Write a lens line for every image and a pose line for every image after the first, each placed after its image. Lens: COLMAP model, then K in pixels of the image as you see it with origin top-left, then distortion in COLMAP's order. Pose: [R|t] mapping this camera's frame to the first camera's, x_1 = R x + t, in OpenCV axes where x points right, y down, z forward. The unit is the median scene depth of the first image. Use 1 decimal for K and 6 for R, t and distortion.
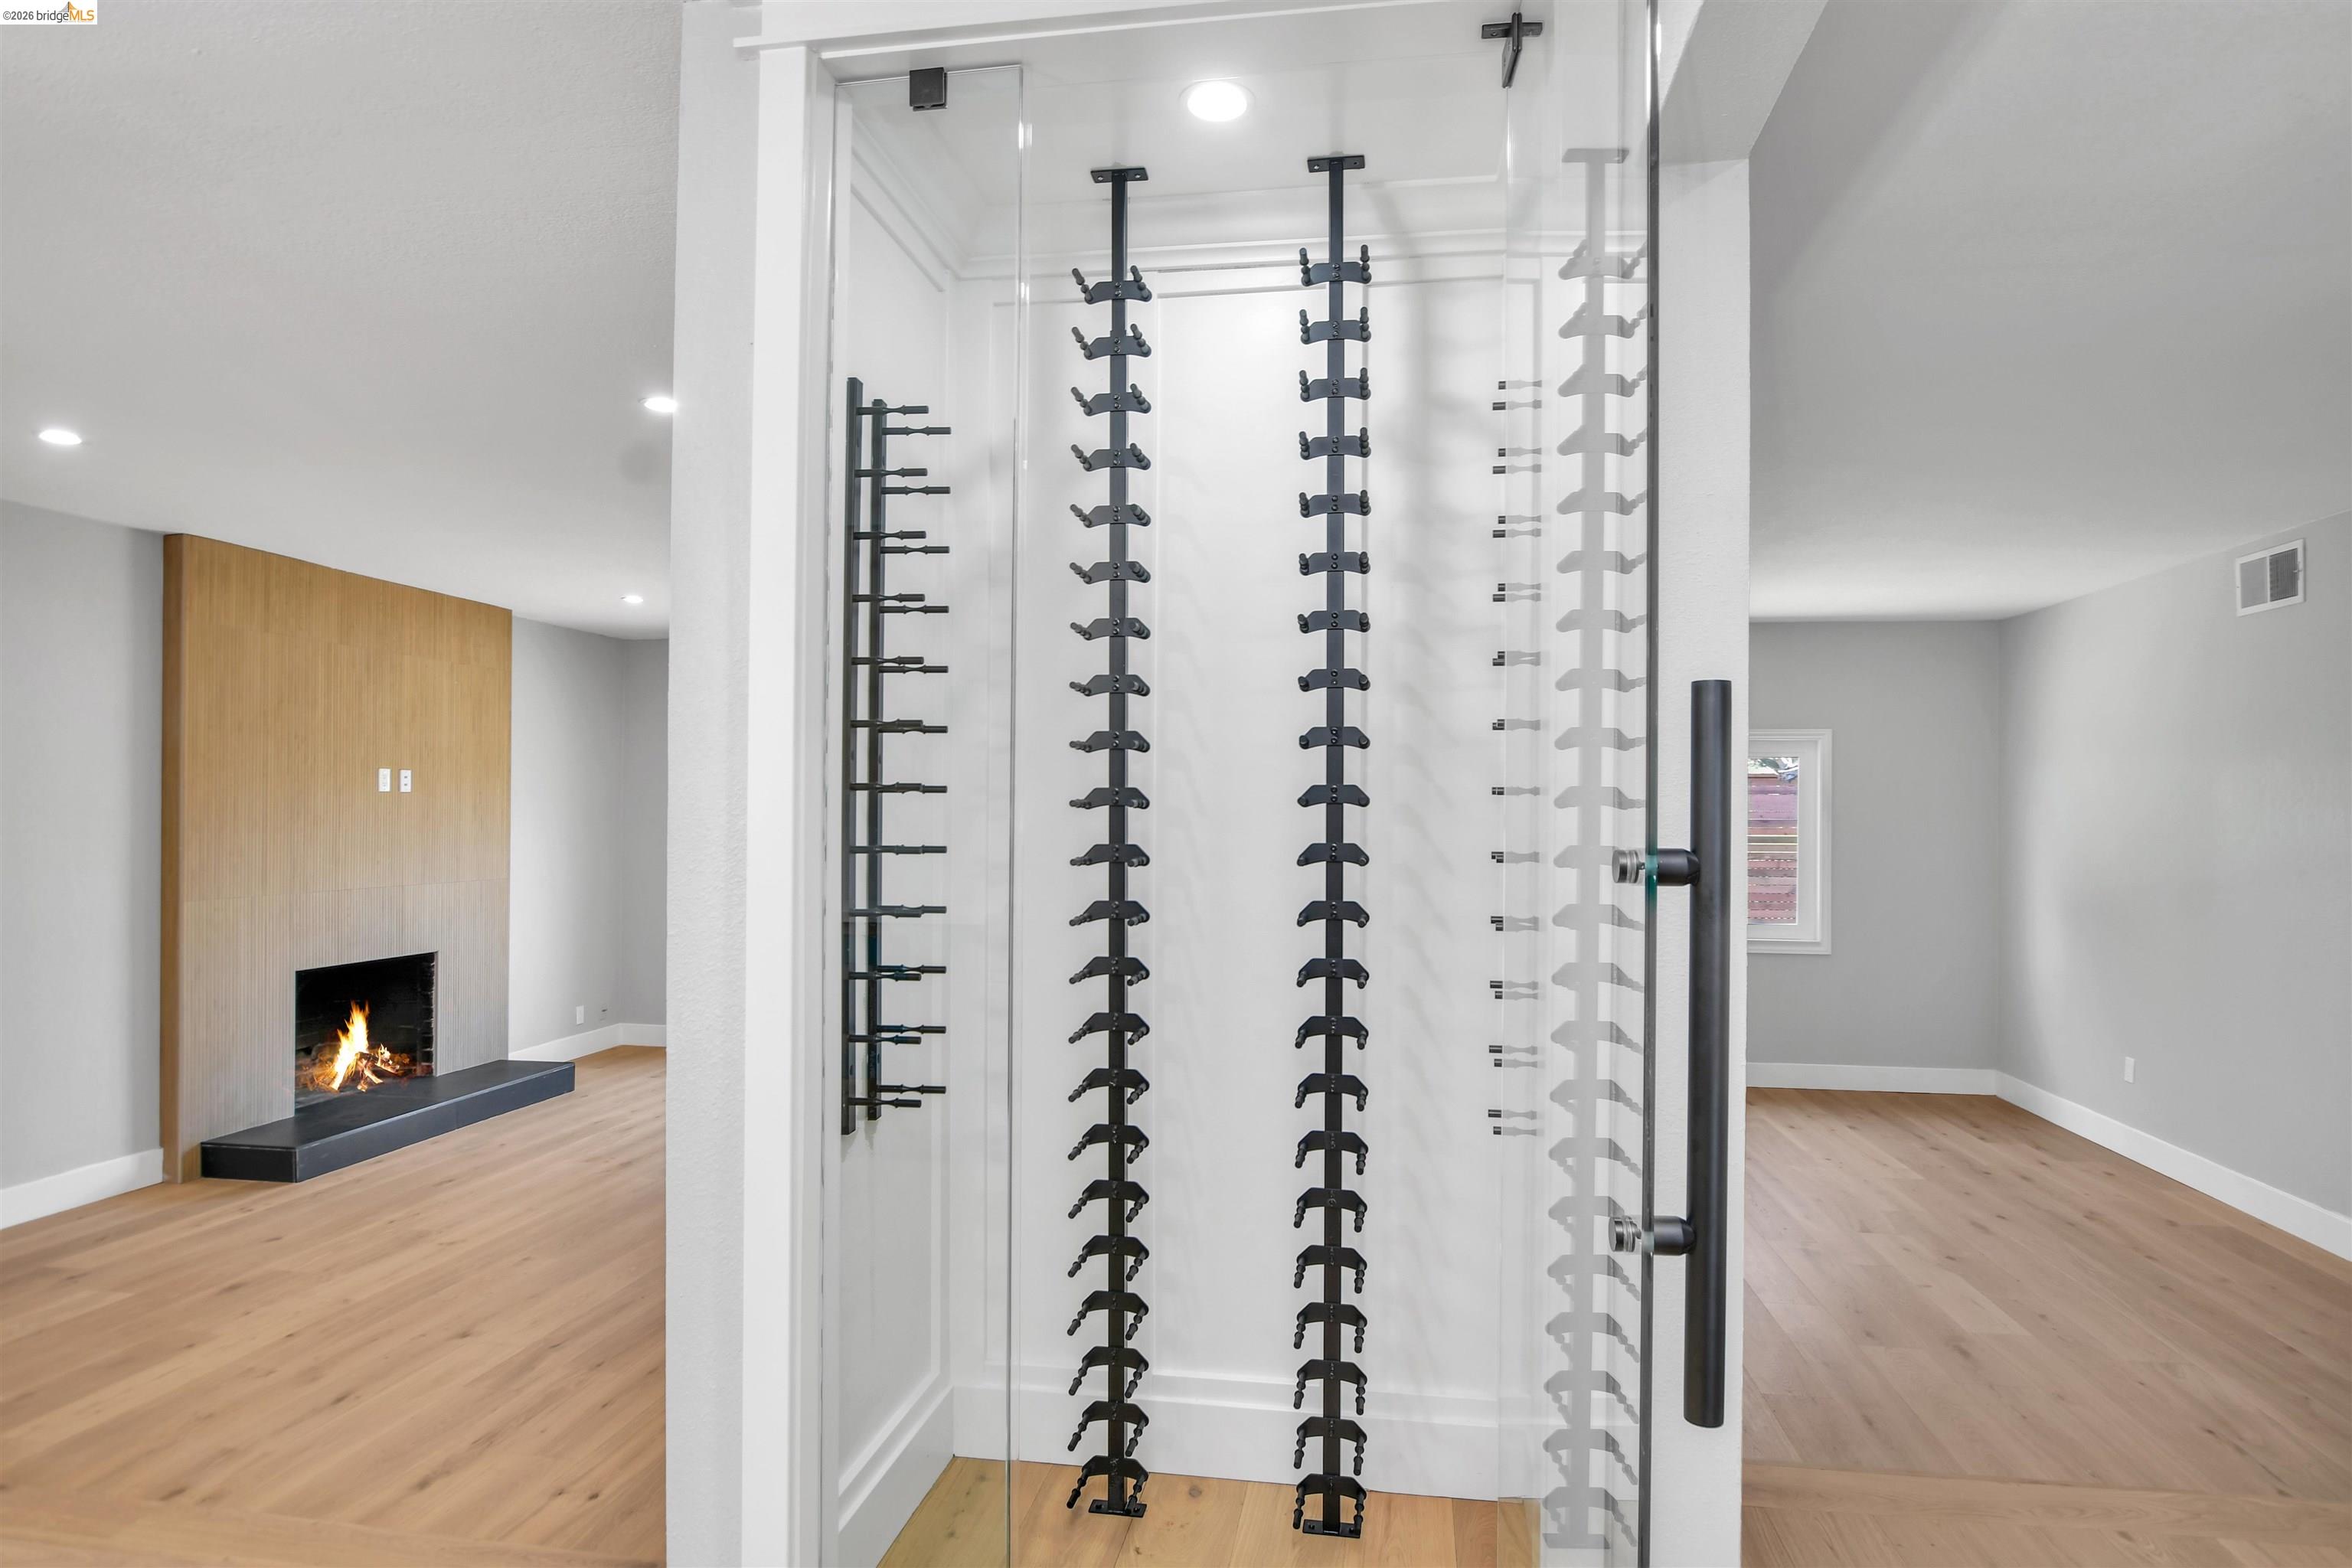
lens RADIAL K [[1256.5, 0, 1185.4], [0, 1256.5, 792.6], [0, 0, 1]] dist [-0.013553, 0.002370]
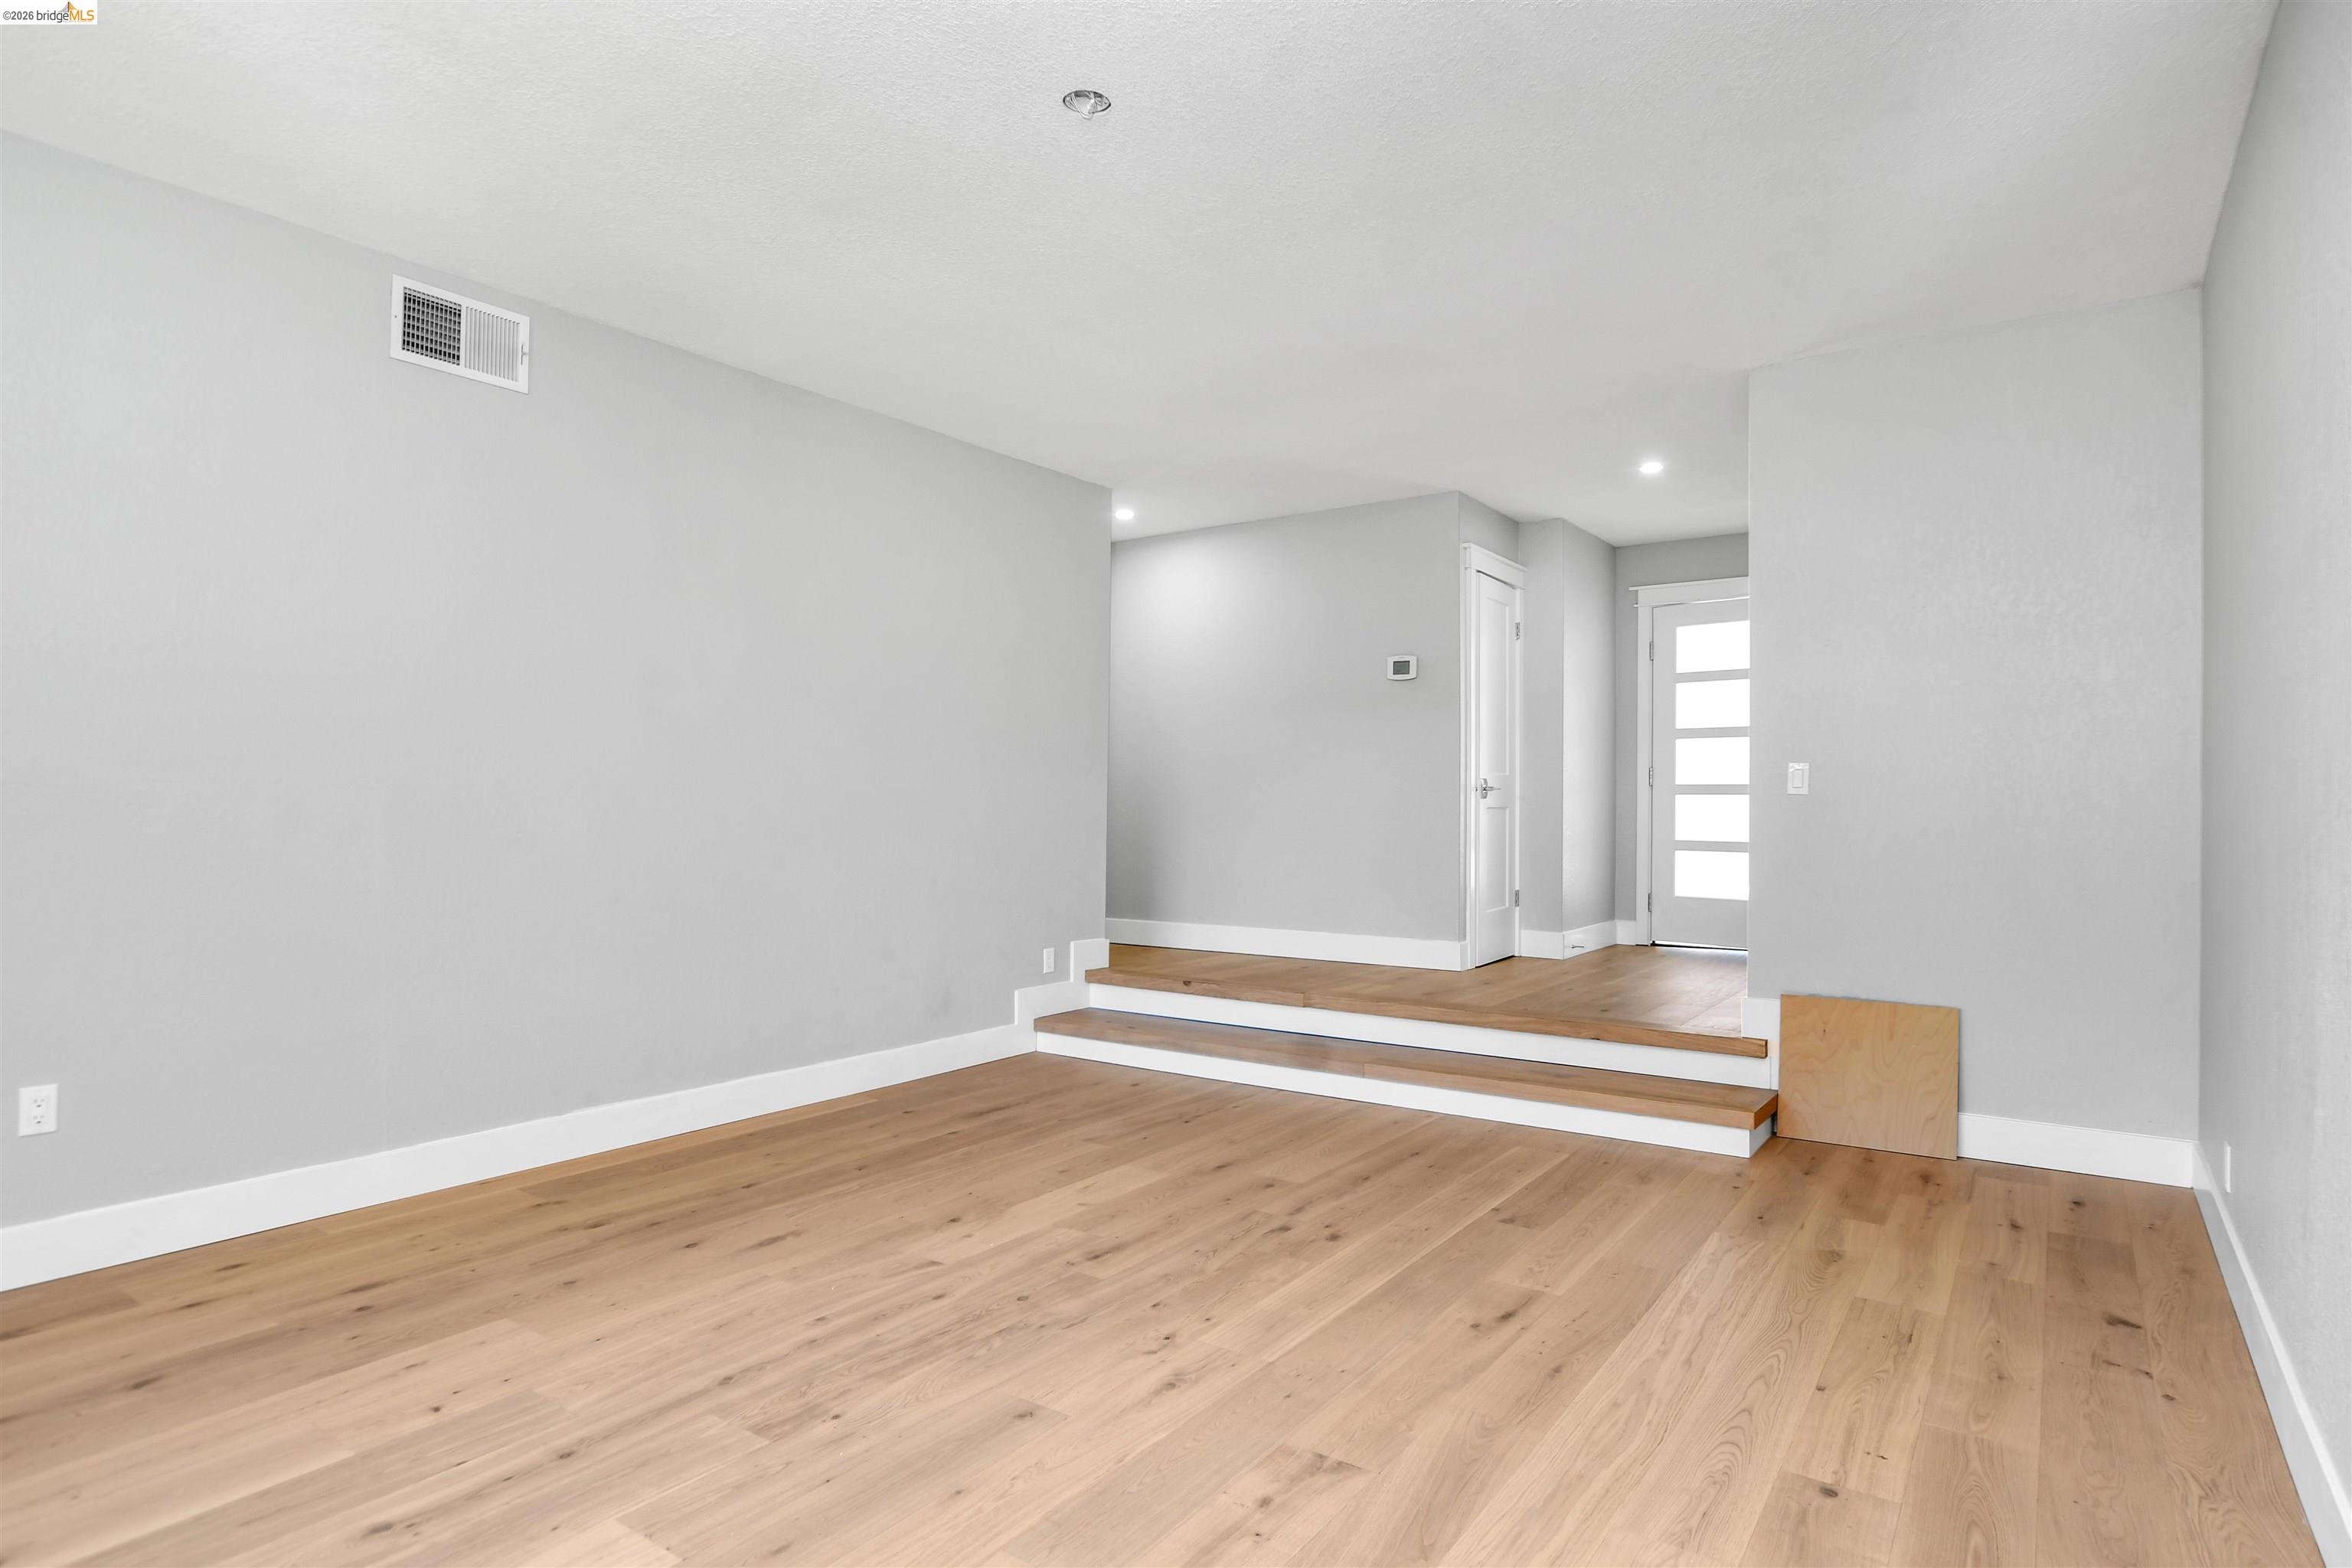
lens RADIAL K [[1256.5, 0, 1176.5], [0, 1256.5, 791.2], [0, 0, 1]] dist [-0.013553, 0.002370]
pose [[-0.892949, -0.002278, 0.450152, 0.180623], [-0.012102, 0.999747, -0.018948, 0.151084], [-0.449995, -0.022368, -0.892751, 1.980725]]
